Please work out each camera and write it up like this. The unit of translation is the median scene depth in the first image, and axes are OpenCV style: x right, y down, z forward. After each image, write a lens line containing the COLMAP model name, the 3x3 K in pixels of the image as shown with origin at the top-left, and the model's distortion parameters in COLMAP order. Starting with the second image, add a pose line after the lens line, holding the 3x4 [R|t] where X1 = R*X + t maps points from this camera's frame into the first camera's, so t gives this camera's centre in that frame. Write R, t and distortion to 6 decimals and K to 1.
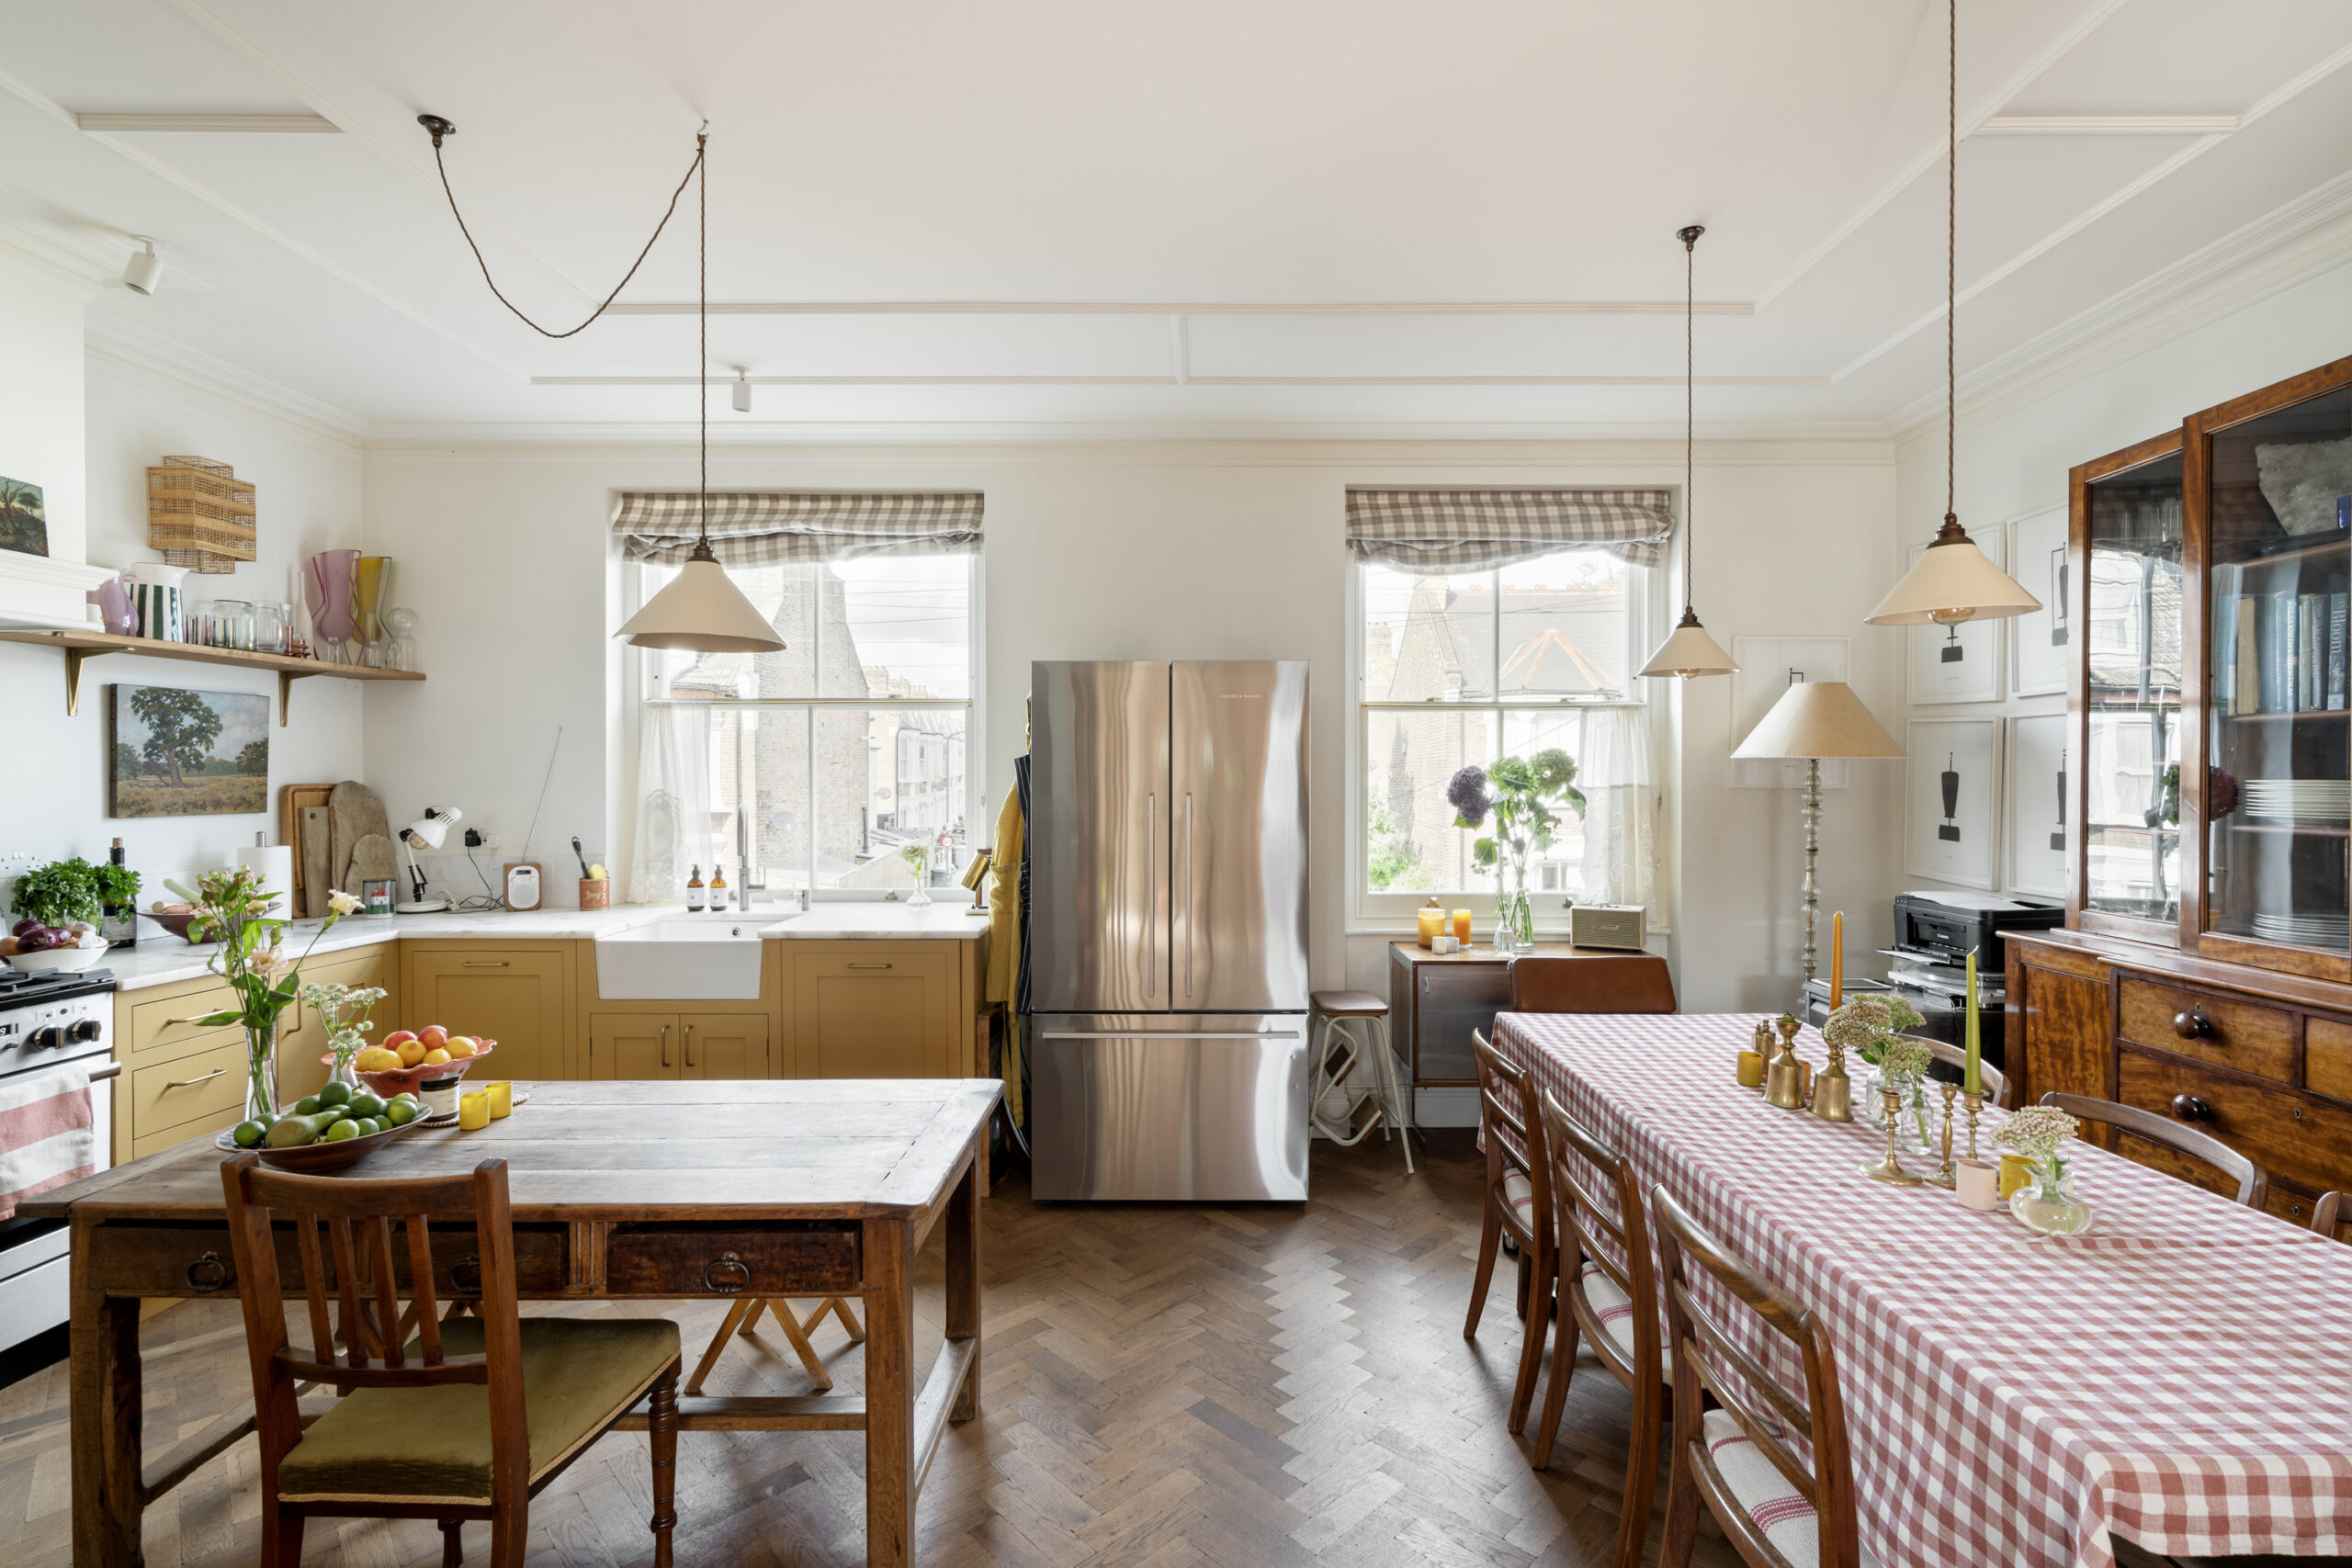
lens RADIAL K [[1077.9, 0, 1185.1], [0, 1077.9, 783.2], [0, 0, 1]] dist [0.001943, -0.000239]
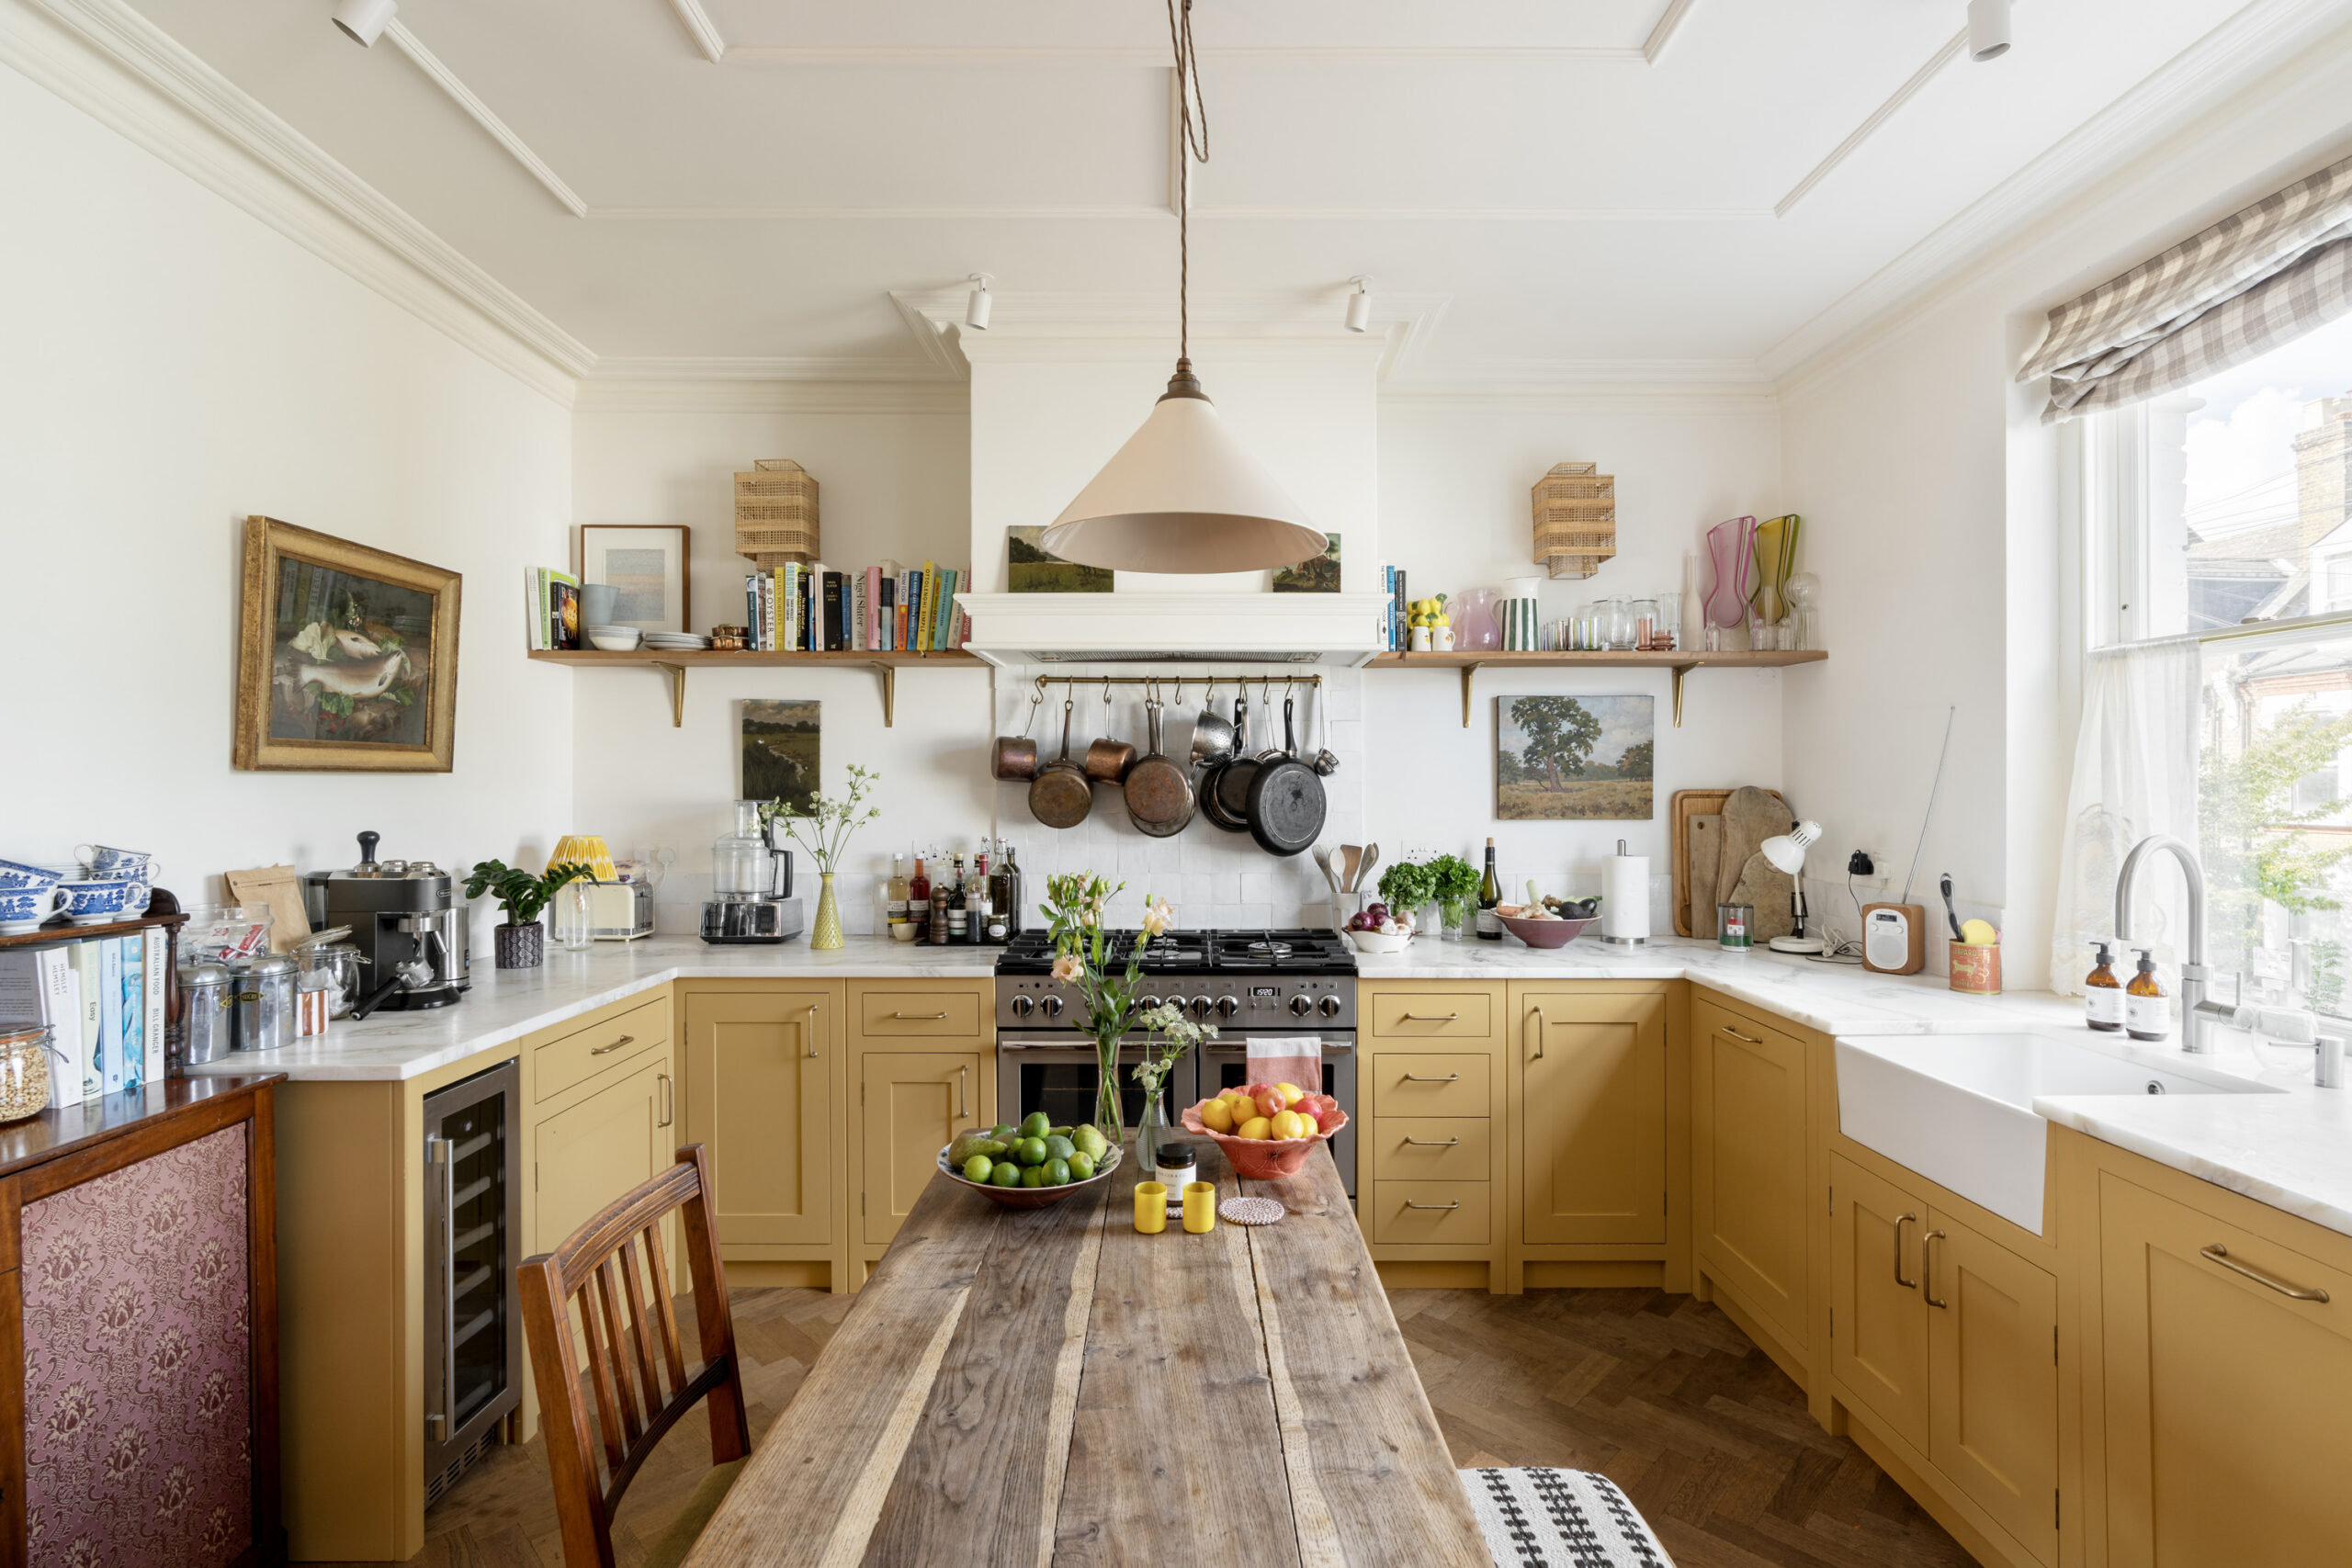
lens RADIAL K [[1077.9, 0, 1184.9], [0, 1077.9, 785.3], [0, 0, 1]] dist [0.001943, -0.000239]
pose [[0.047368, 0.003028, -0.998873, 0.071460], [-0.005736, 0.999980, 0.002759, -0.002987], [0.998861, 0.005599, 0.047385, 0.573426]]
